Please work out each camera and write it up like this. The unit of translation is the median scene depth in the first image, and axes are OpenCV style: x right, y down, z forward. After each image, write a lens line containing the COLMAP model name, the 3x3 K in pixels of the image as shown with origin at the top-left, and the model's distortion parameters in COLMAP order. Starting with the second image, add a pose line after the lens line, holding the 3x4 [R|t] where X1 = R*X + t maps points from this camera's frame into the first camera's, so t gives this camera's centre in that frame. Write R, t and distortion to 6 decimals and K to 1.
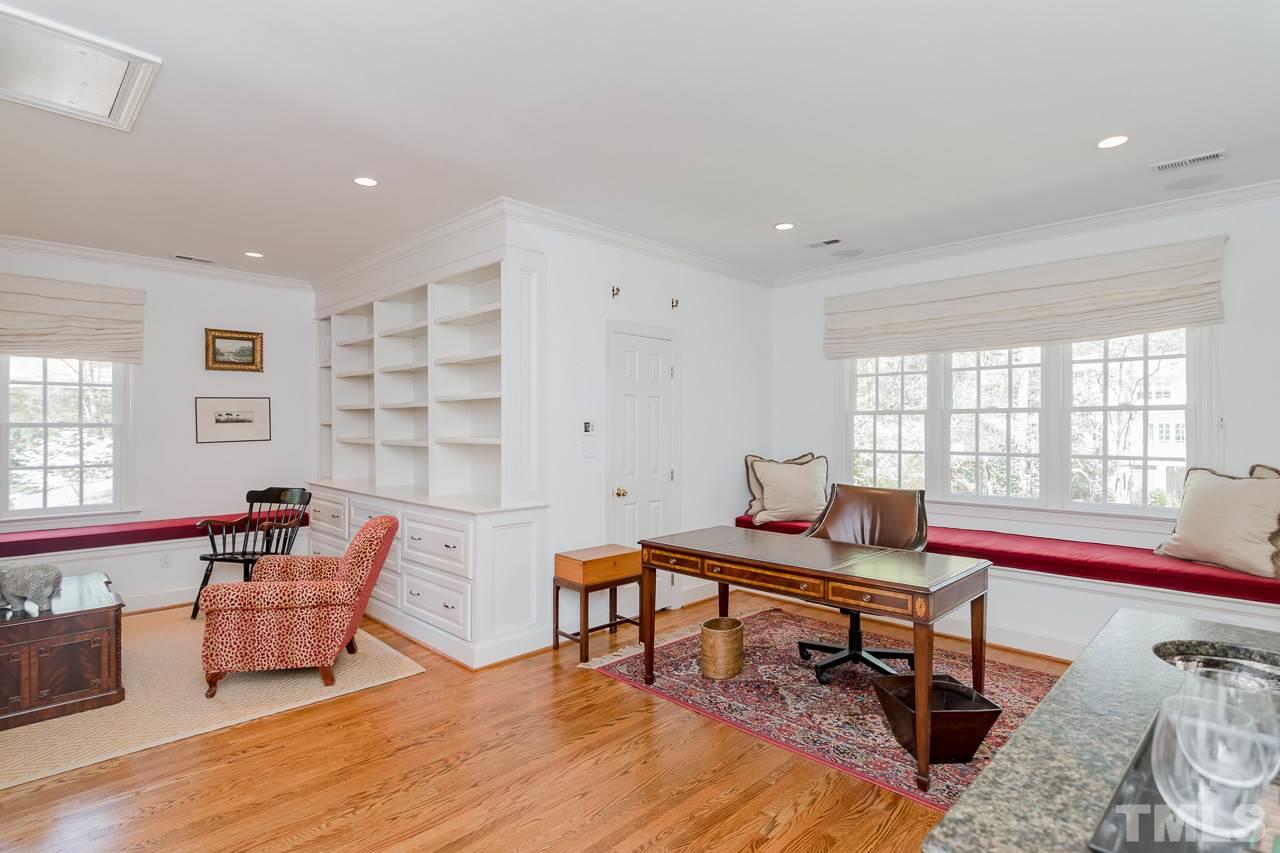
lens RADIAL K [[633.6, 0, 624.4], [0, 633.6, 426.3], [0, 0, 1]] dist [0.012081, 0.000014]
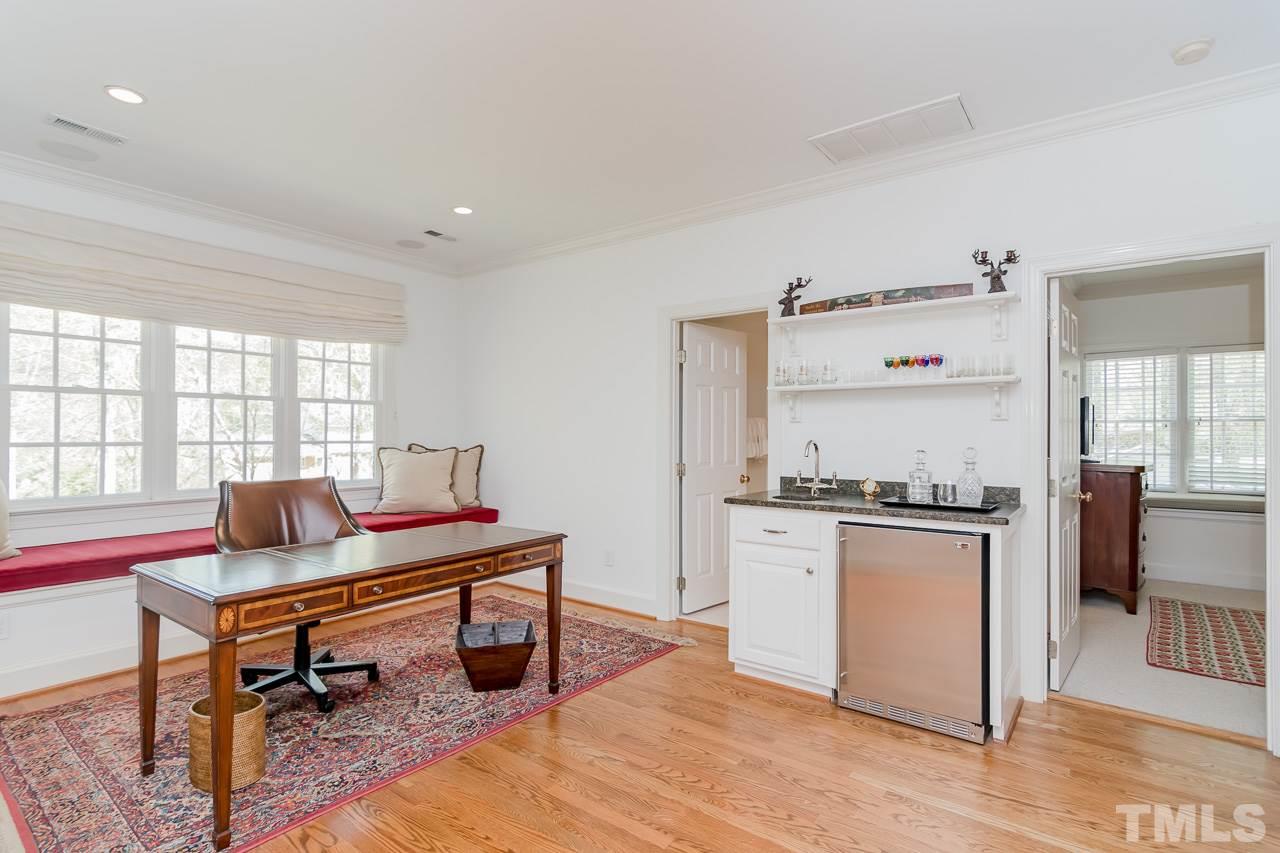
lens RADIAL K [[633.6, 0, 624.4], [0, 633.6, 426.3], [0, 0, 1]] dist [0.012081, 0.000014]
pose [[-0.122348, 0.009736, 0.992439, -0.560106], [-0.010144, 0.999887, -0.011059, 0.031813], [-0.992435, -0.011420, -0.122236, 0.698766]]
